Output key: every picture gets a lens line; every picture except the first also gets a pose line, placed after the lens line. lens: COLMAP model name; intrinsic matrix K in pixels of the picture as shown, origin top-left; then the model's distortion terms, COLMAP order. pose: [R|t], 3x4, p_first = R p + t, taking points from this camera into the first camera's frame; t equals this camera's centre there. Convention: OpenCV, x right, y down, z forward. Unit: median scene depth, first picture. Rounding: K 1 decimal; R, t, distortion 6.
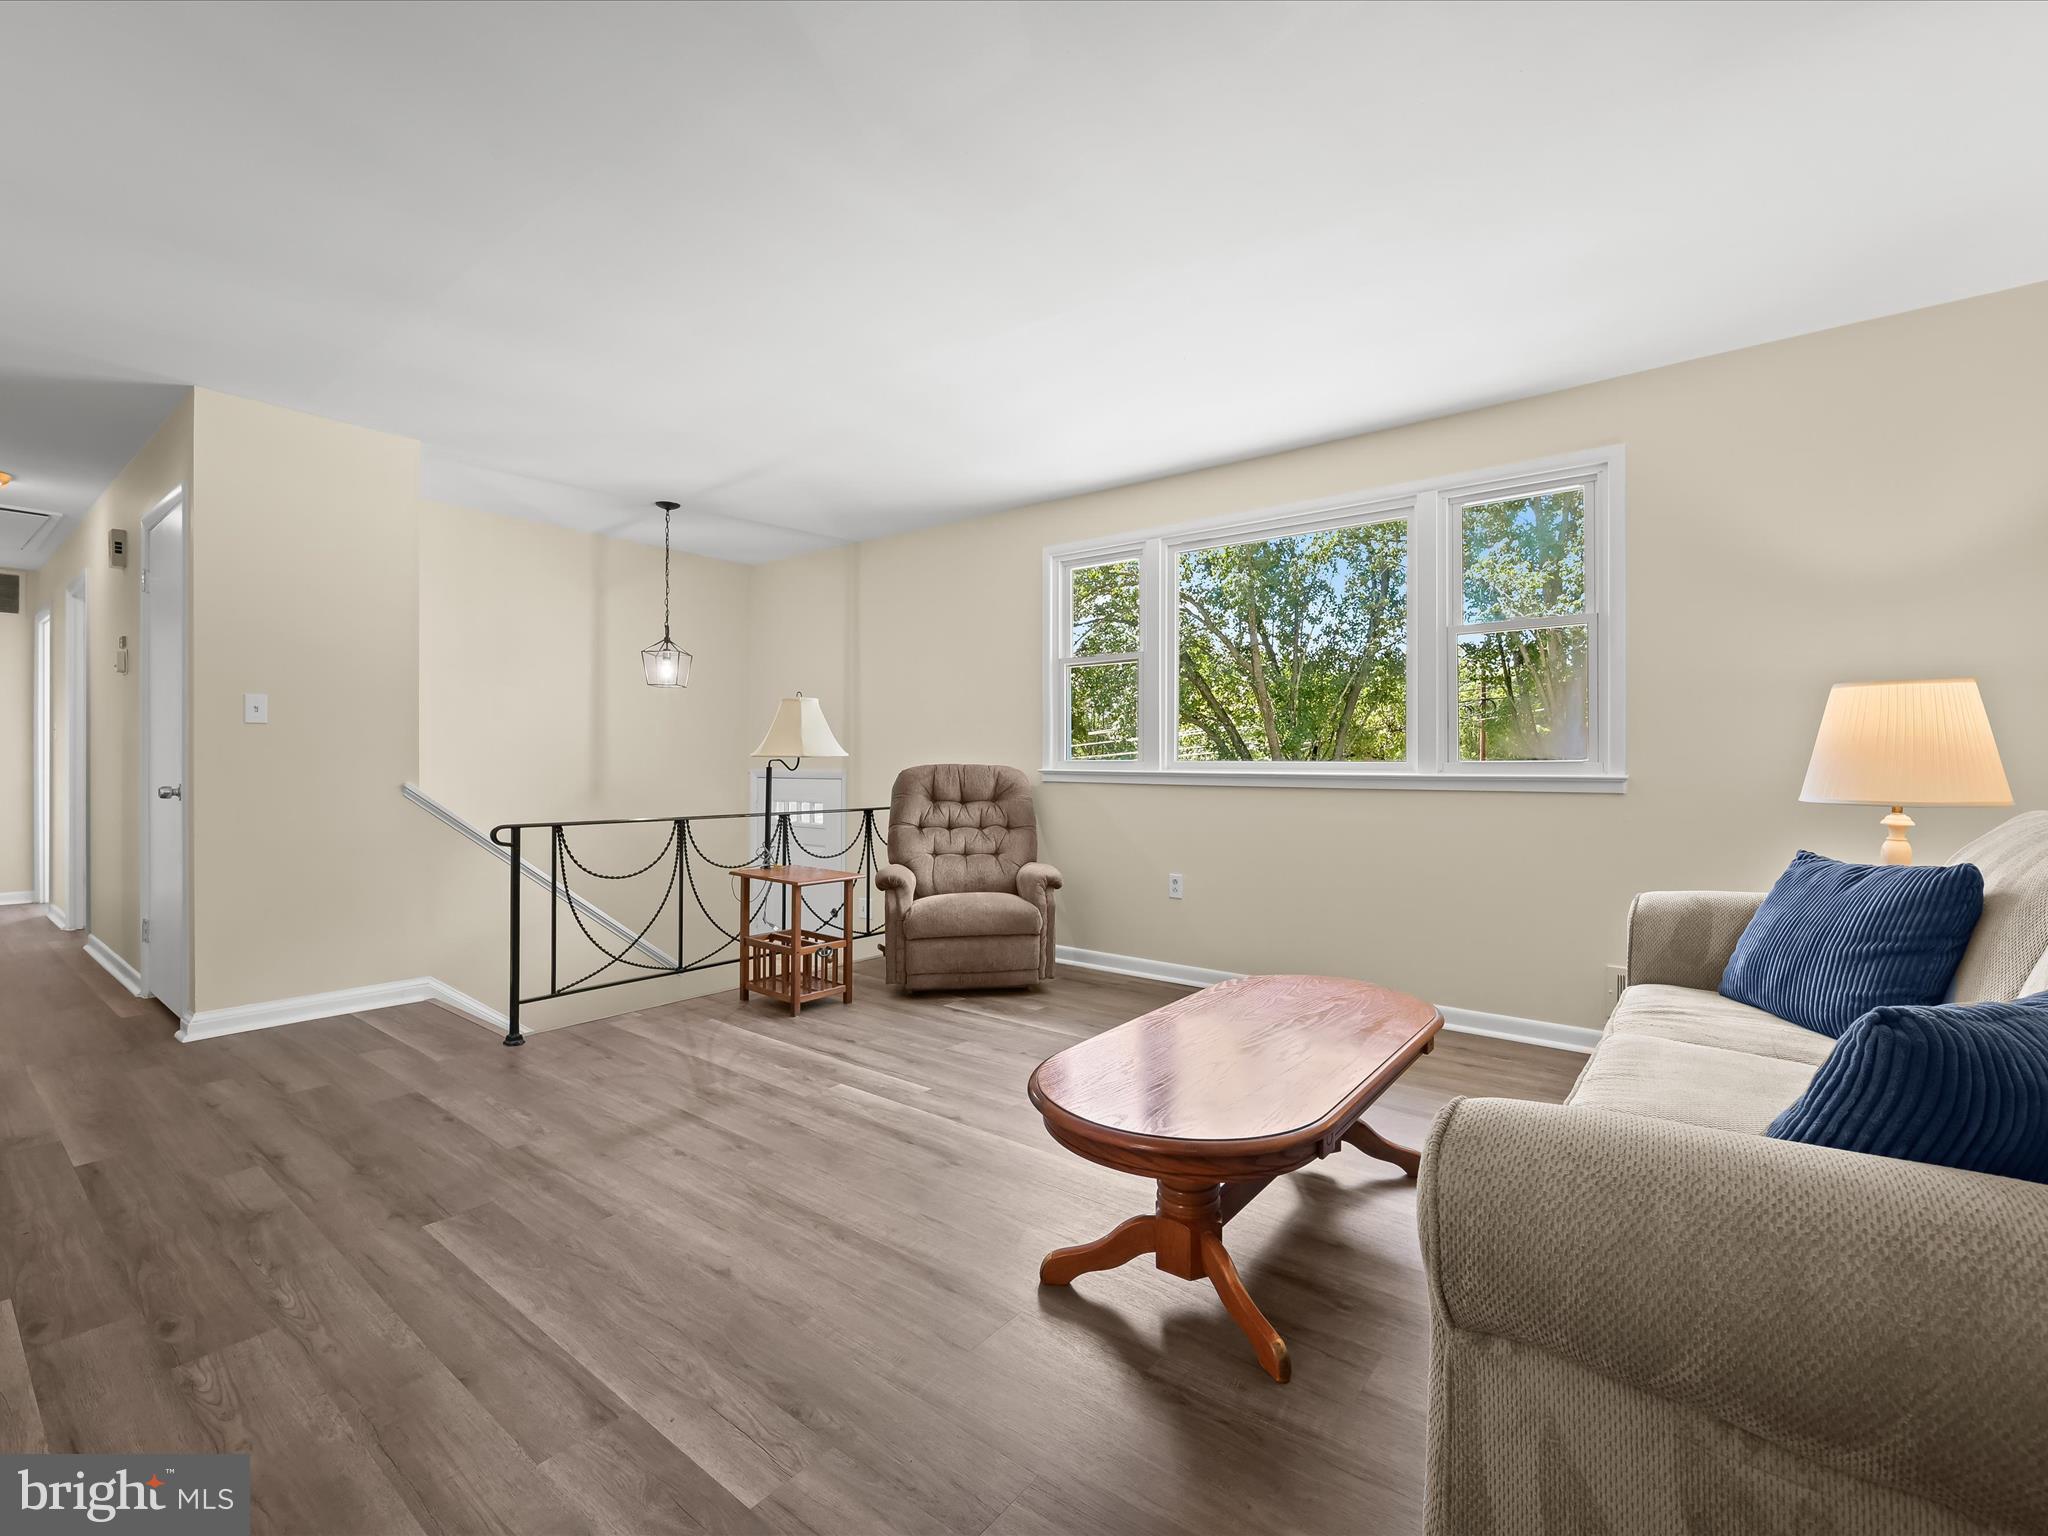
lens RADIAL K [[905.3, 0, 1028.6], [0, 905.3, 753.8], [0, 0, 1]] dist [-0.000745, -0.000414]
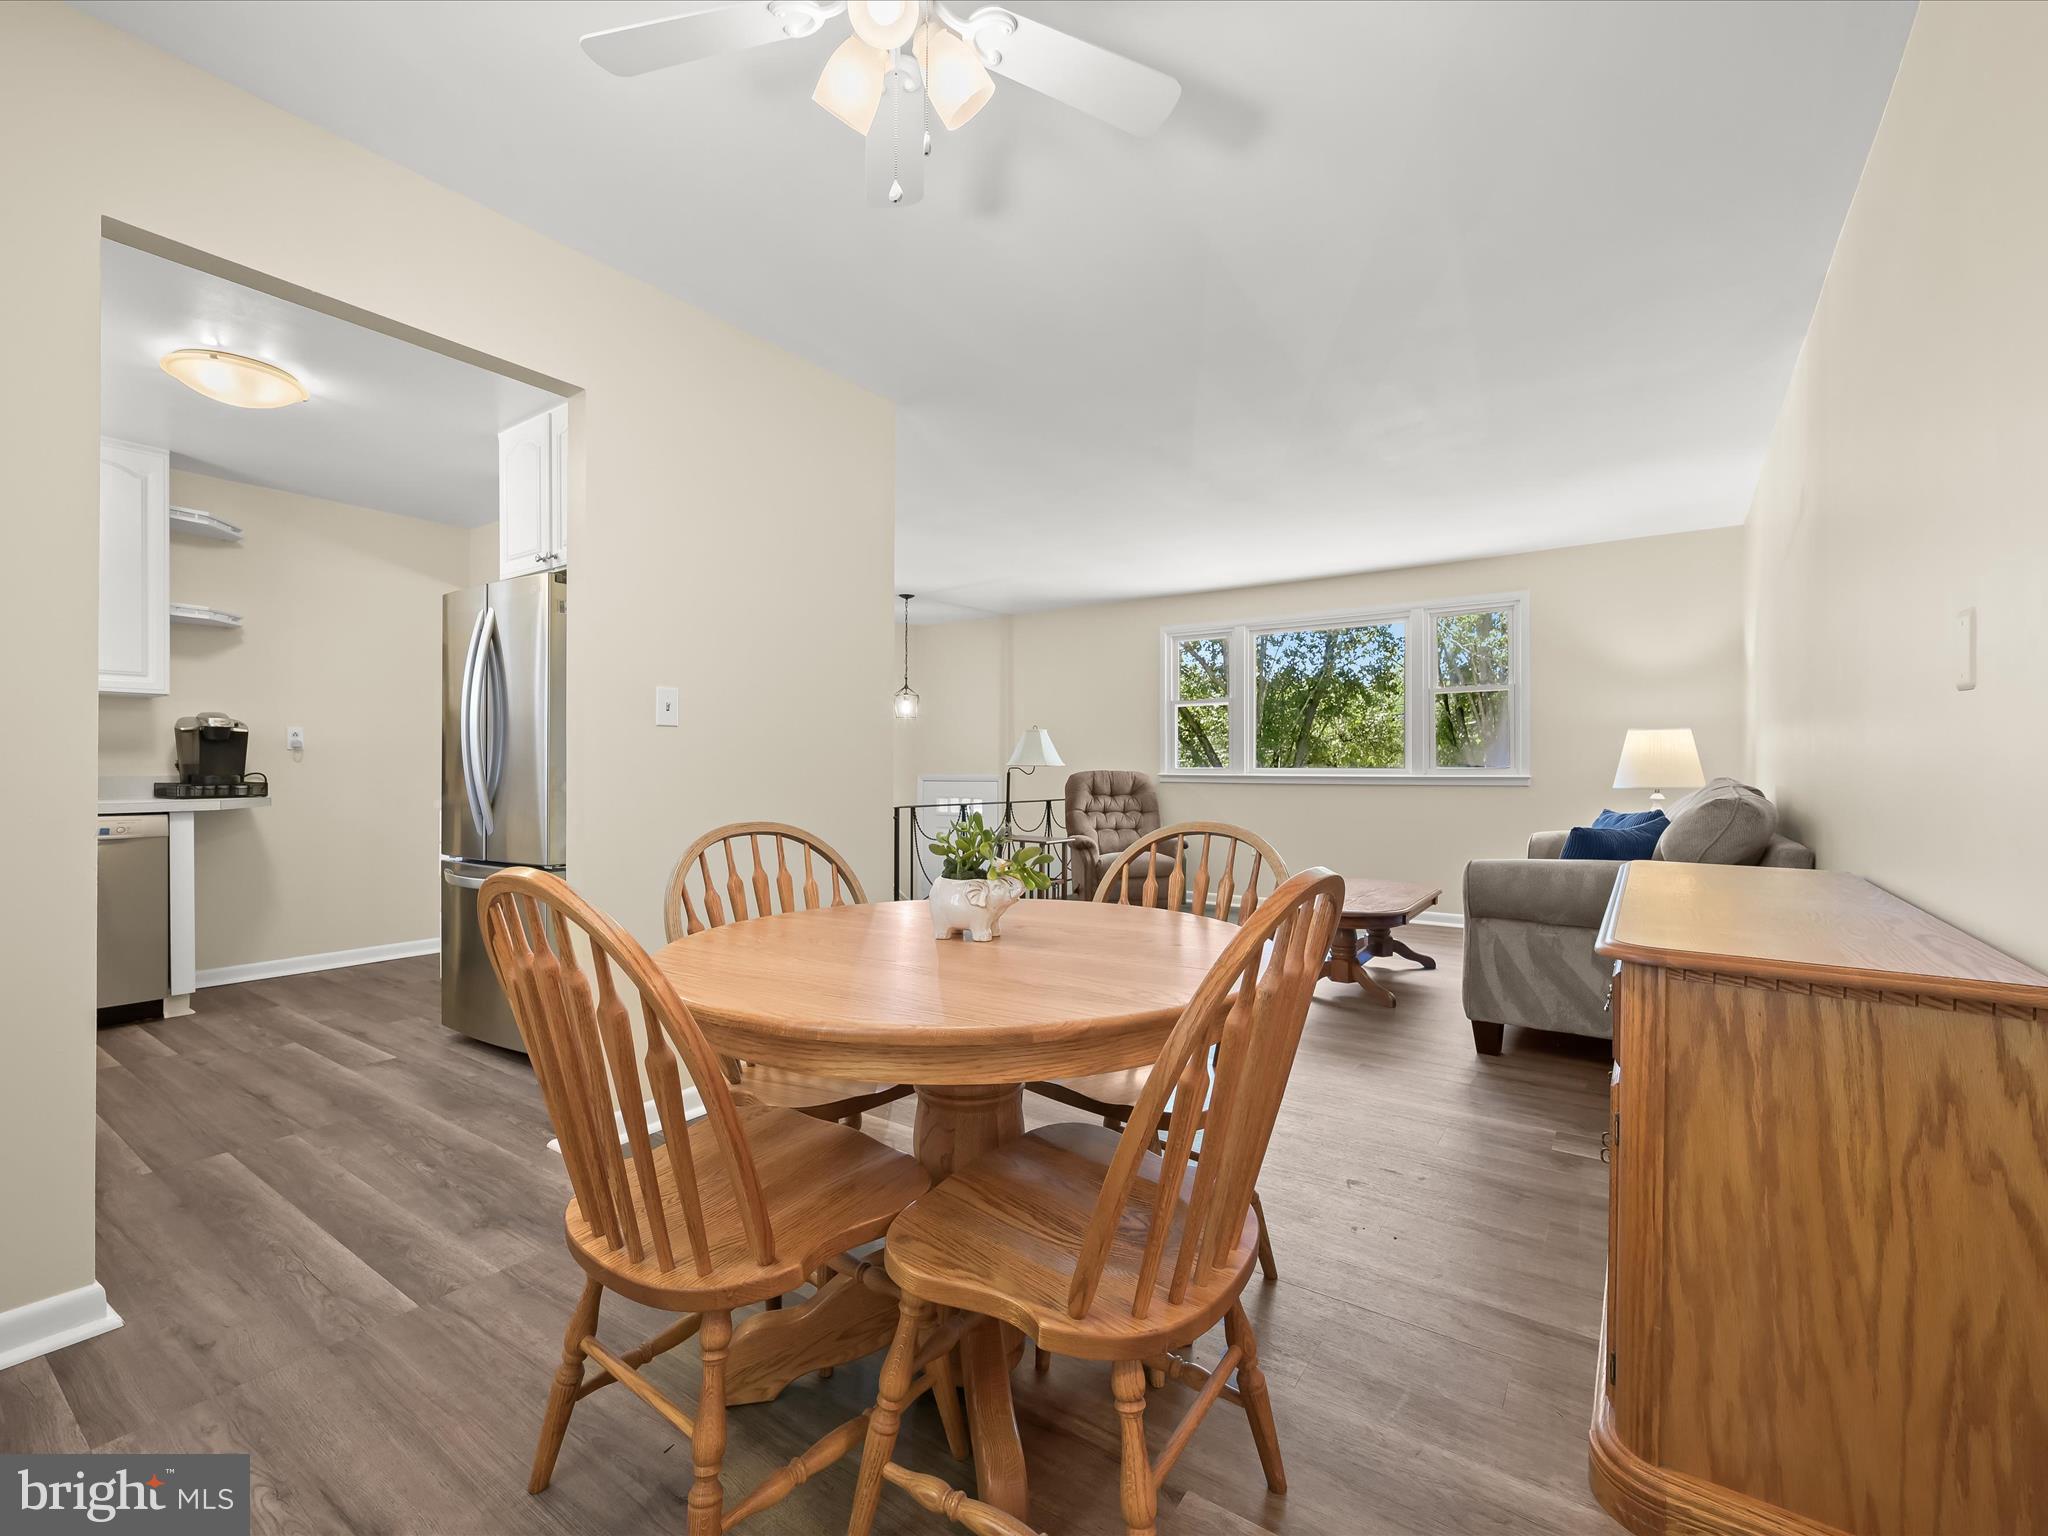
lens RADIAL K [[889.8, 0, 1024.0], [0, 889.8, 768.0], [0, 0, 1]] dist [-0.000551, -0.000106]
pose [[0.998686, -0.002020, 0.051216, -0.385573], [0.001652, 0.999973, 0.007217, -0.004837], [-0.051229, -0.007123, 0.998662, -0.633500]]
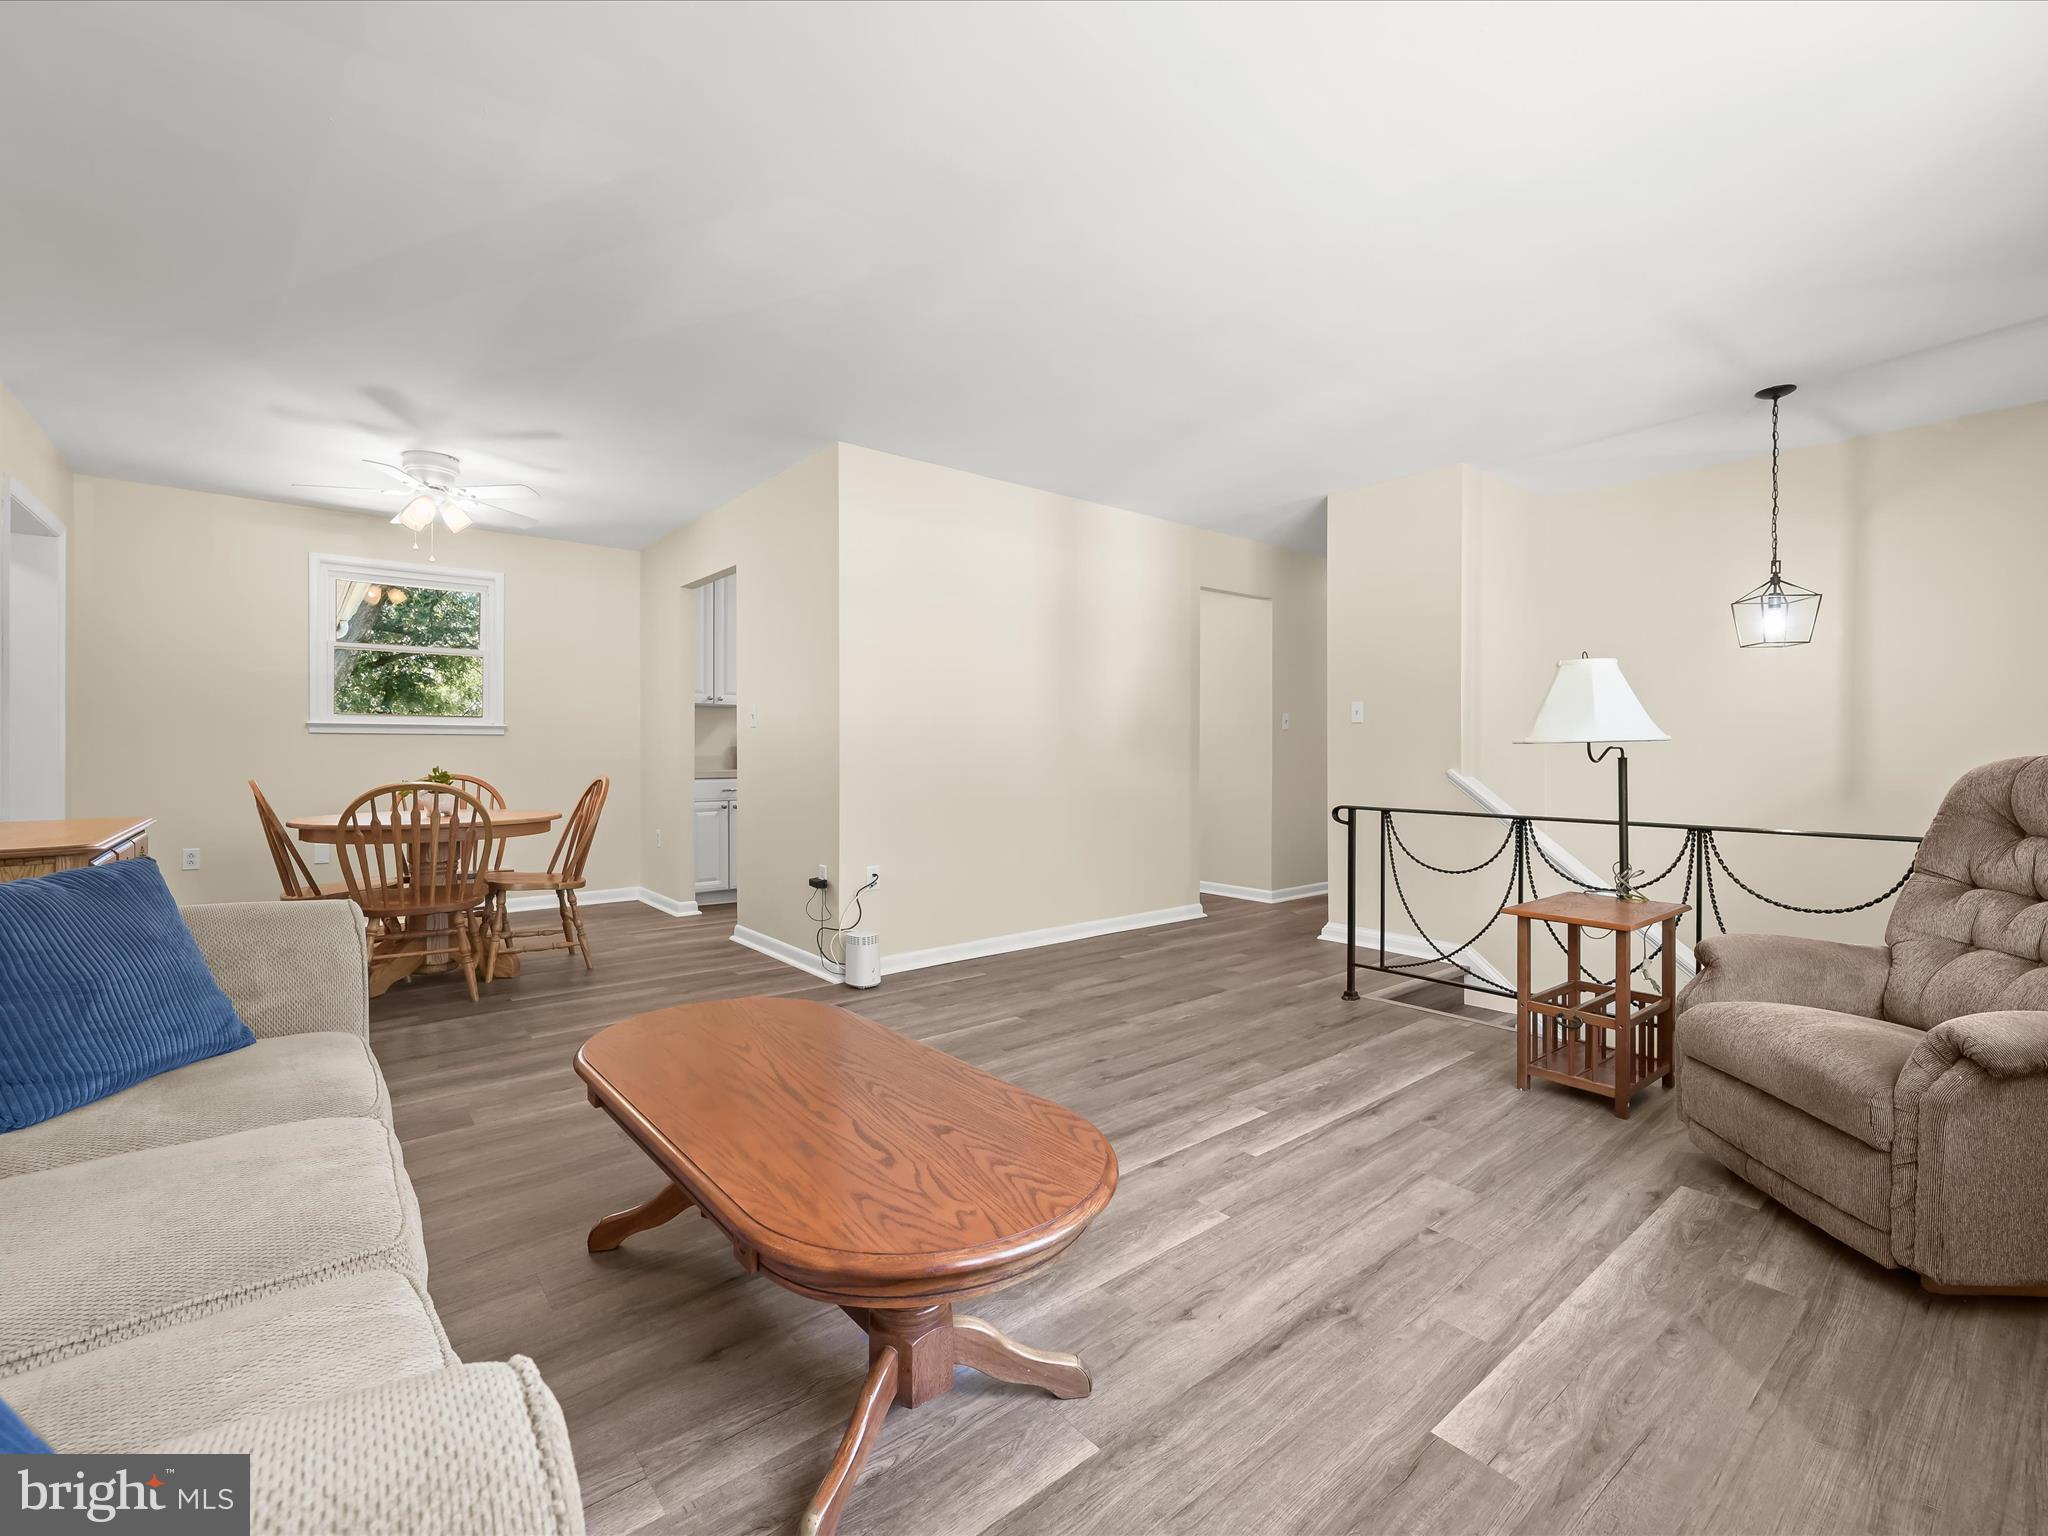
lens RADIAL K [[905.3, 0, 1028.6], [0, 905.3, 753.8], [0, 0, 1]] dist [-0.000745, -0.000414]
pose [[-0.214162, 0.000780, -0.976798, 0.579201], [0.008233, 0.999966, -0.001007, 0.009923], [0.976763, -0.008257, -0.214161, 0.788322]]
